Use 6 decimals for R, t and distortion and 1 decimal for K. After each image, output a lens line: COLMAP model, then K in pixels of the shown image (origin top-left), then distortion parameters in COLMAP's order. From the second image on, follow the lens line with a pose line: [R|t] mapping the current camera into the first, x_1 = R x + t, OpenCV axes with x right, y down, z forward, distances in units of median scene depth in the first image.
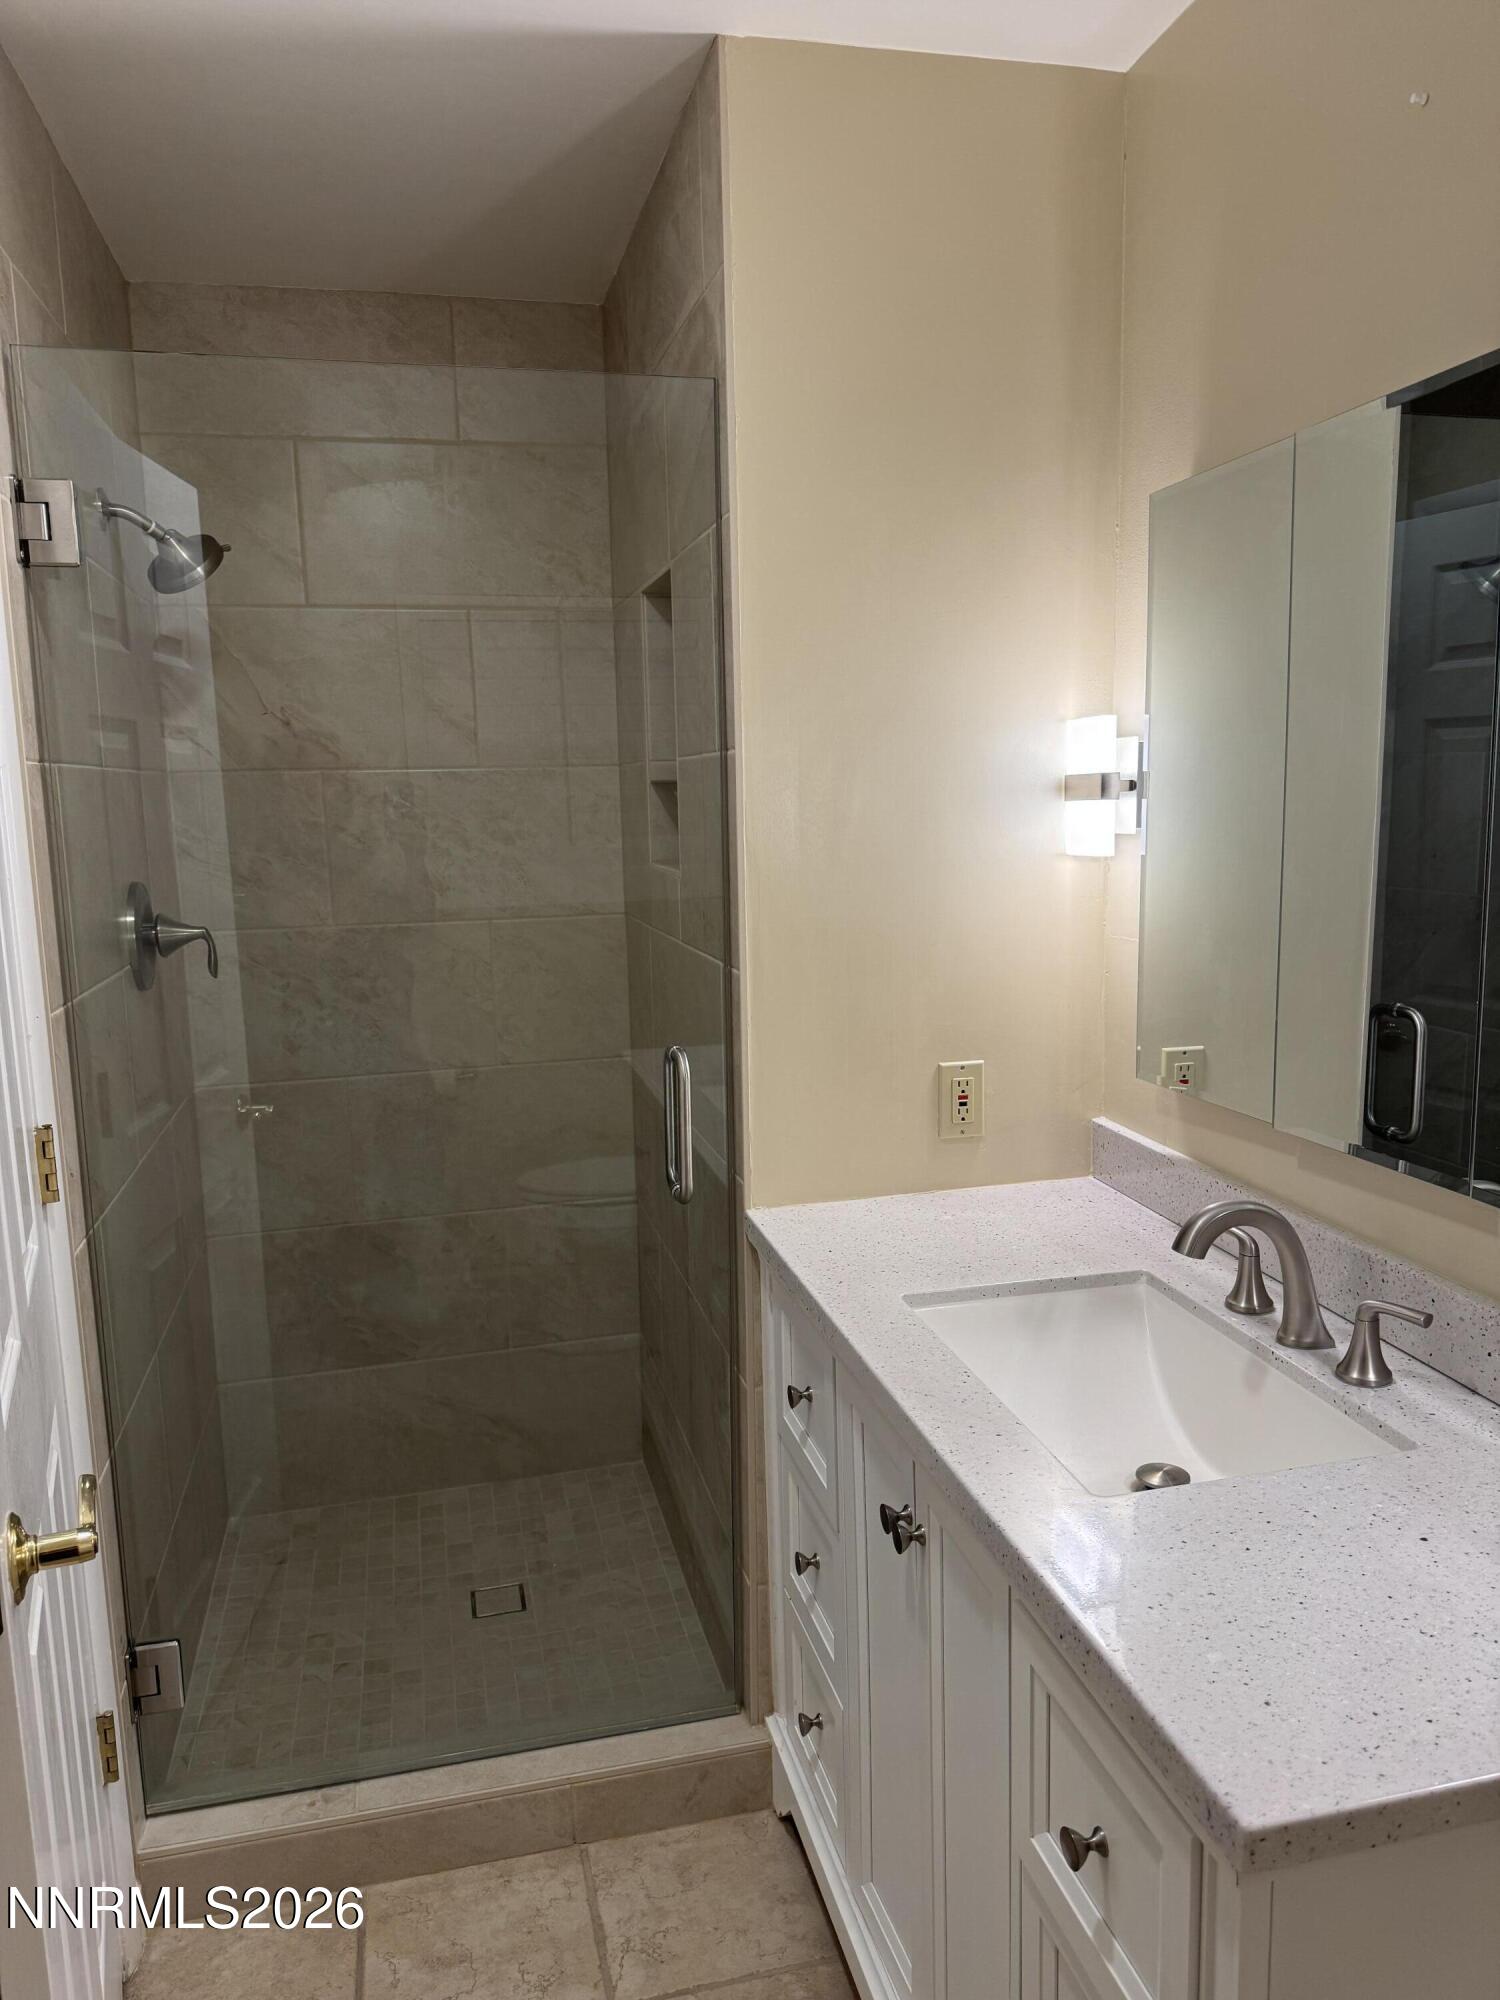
lens RADIAL K [[1408.0, 0, 743.1], [0, 1408.0, 998.9], [0, 0, 1]] dist [0.043283, -0.044053]
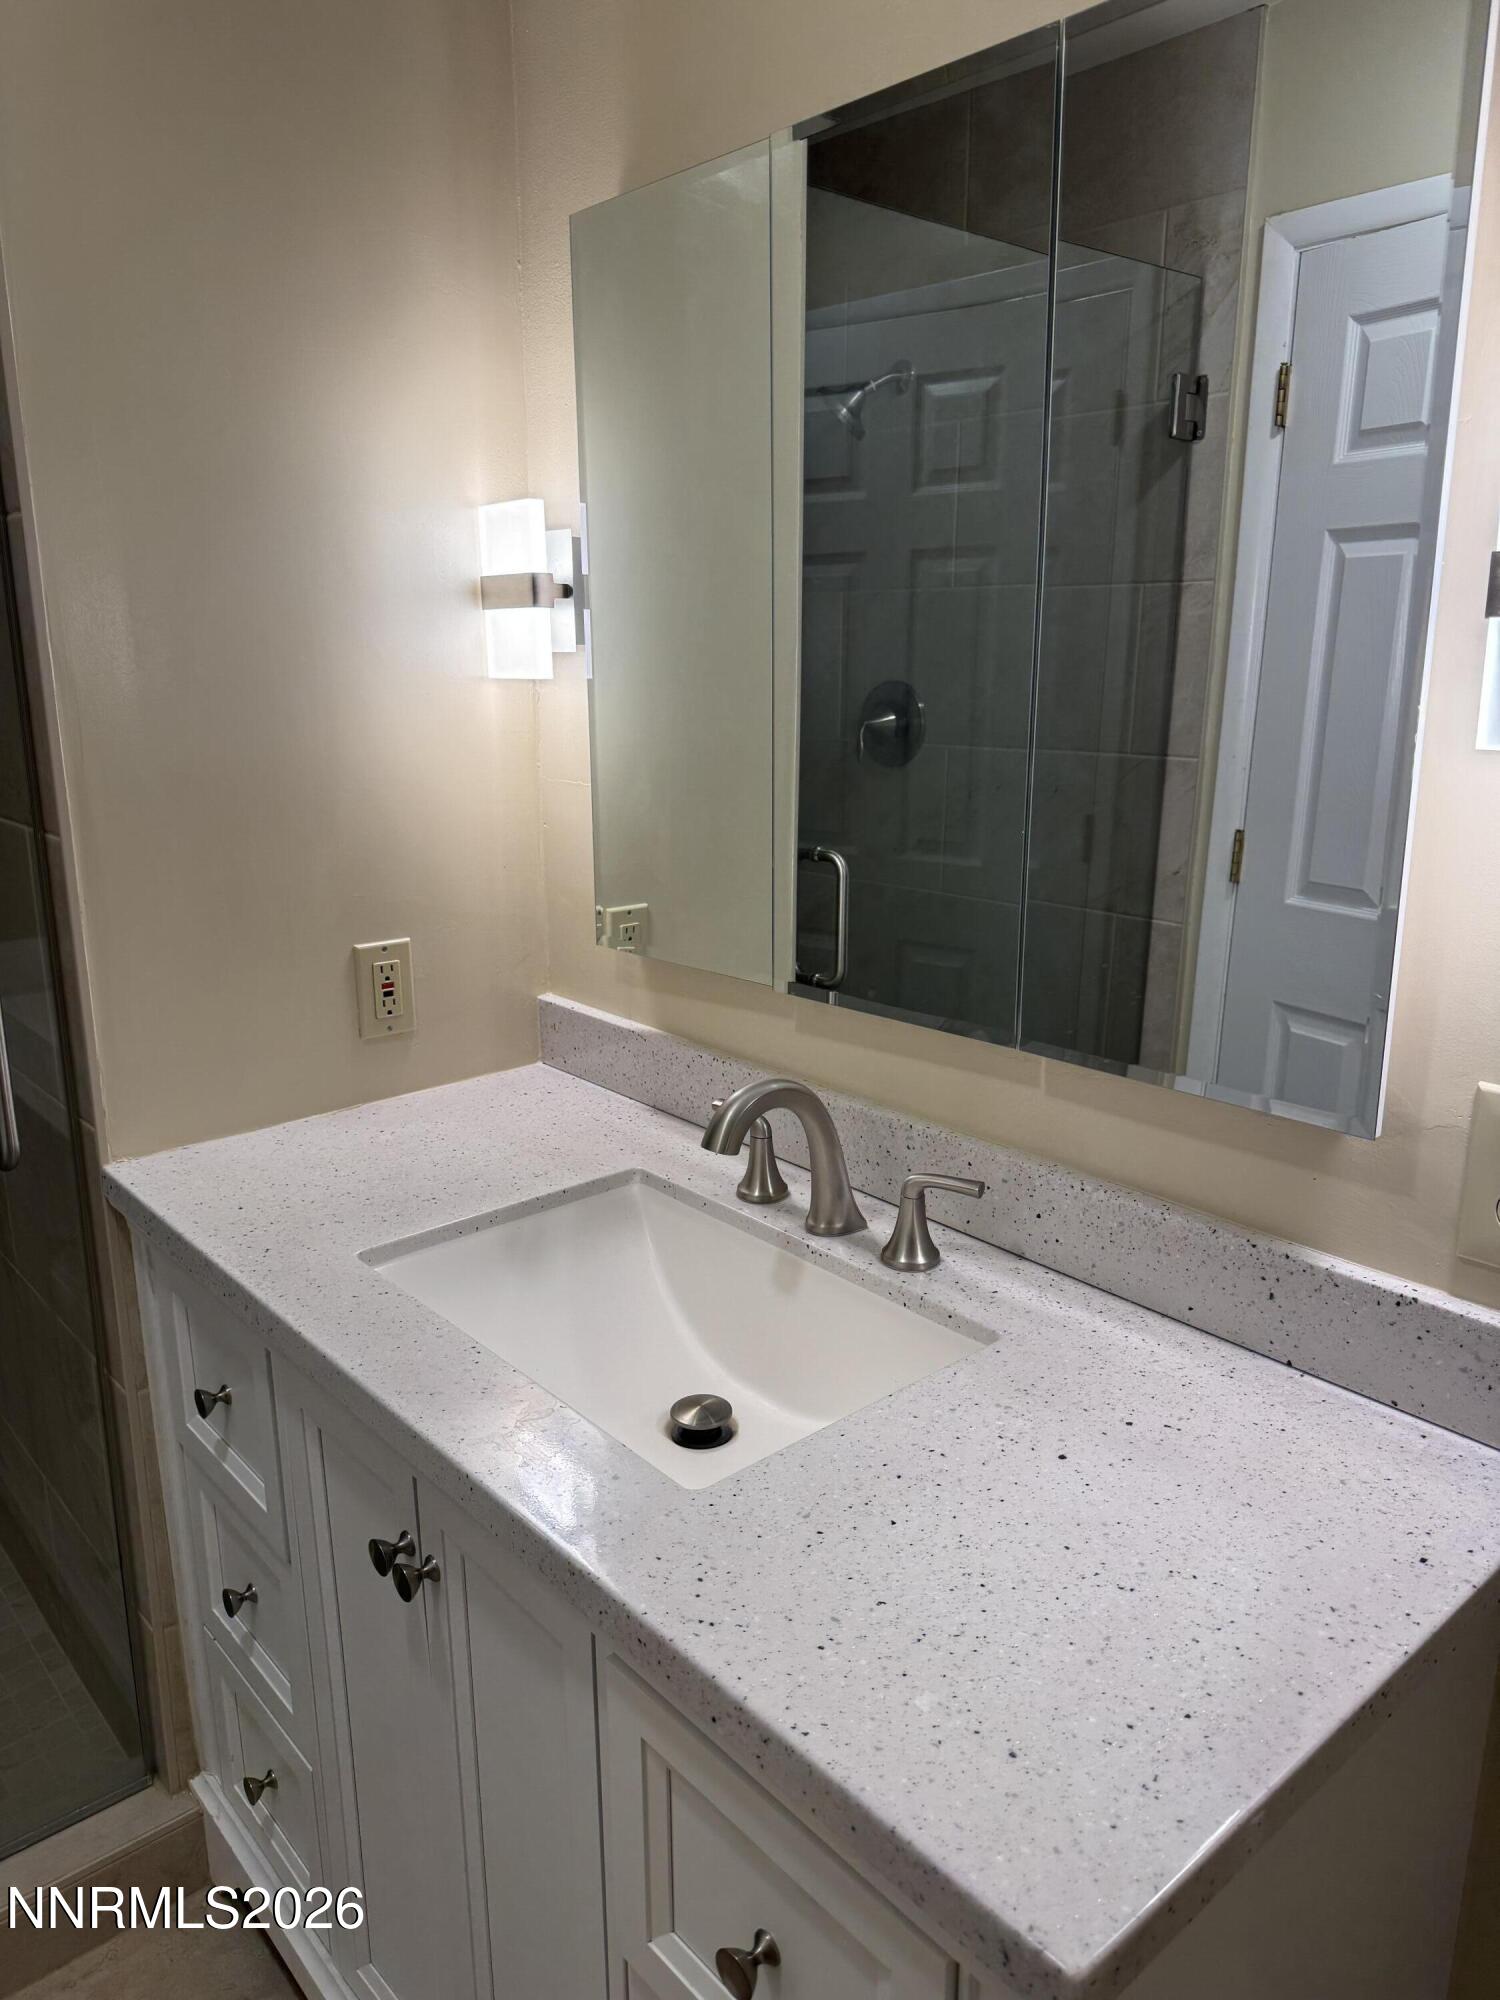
lens RADIAL K [[1408.0, 0, 771.4], [0, 1408.0, 1012.0], [0, 0, 1]] dist [0.043283, -0.044053]
pose [[0.879043, -0.100301, 0.466071, -0.029424], [0.050733, 0.991747, 0.117743, 0.001341], [-0.474035, -0.079856, 0.876878, 0.202898]]
